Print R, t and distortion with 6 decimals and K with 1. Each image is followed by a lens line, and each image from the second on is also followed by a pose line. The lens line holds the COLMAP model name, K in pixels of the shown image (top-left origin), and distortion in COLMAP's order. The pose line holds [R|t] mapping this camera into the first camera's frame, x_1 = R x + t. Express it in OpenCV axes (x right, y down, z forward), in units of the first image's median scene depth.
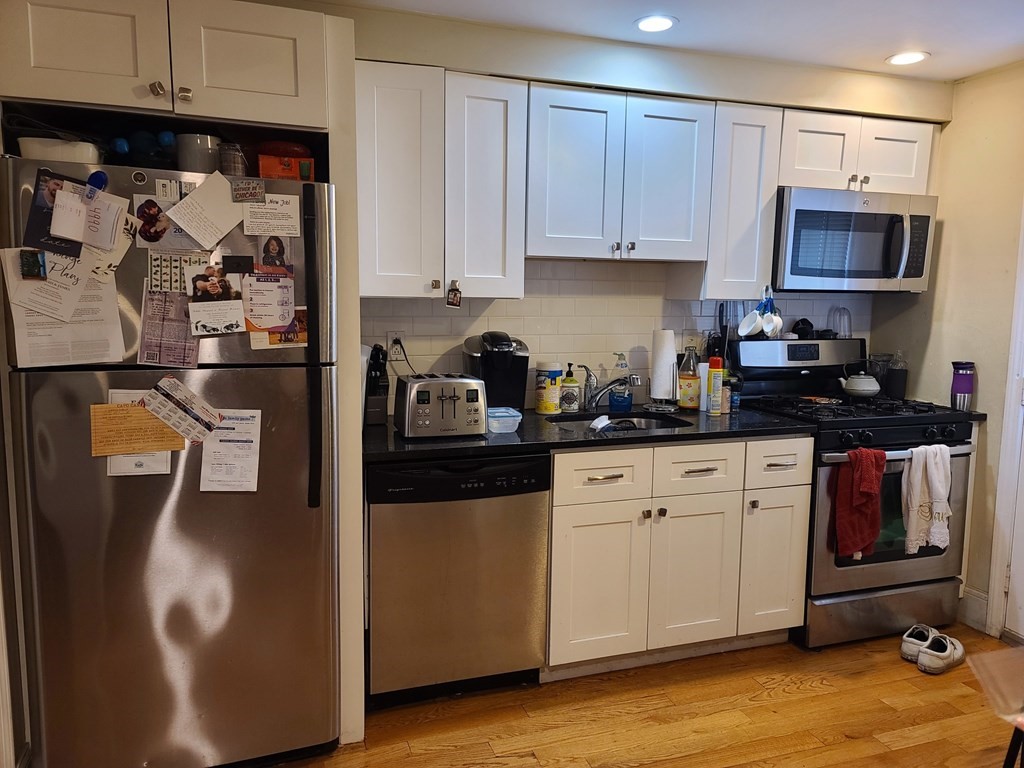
lens RADIAL K [[745.7, 0, 528.0], [0, 745.7, 388.7], [0, 0, 1]] dist [0.083540, -0.070585]
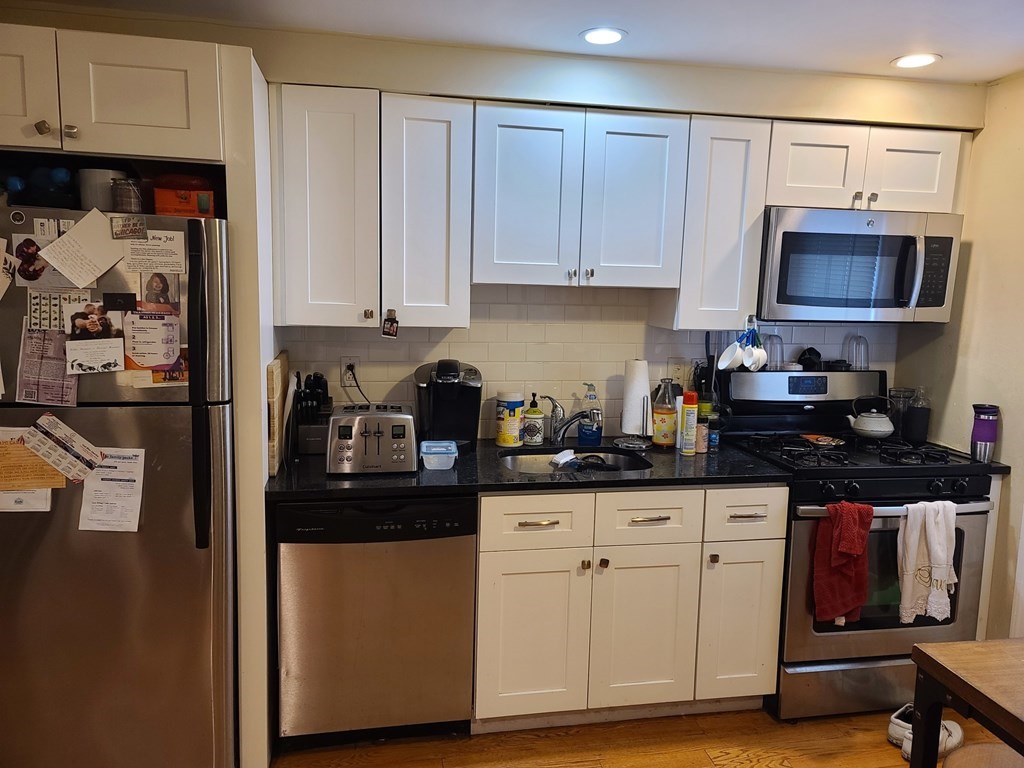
lens RADIAL K [[745.7, 0, 528.0], [0, 745.7, 388.7], [0, 0, 1]] dist [0.083540, -0.070585]
pose [[0.988881, 0.030800, -0.145485, 0.194422], [-0.029484, 0.999503, 0.011193, -0.052579], [0.145757, -0.006779, 0.989297, 0.065235]]
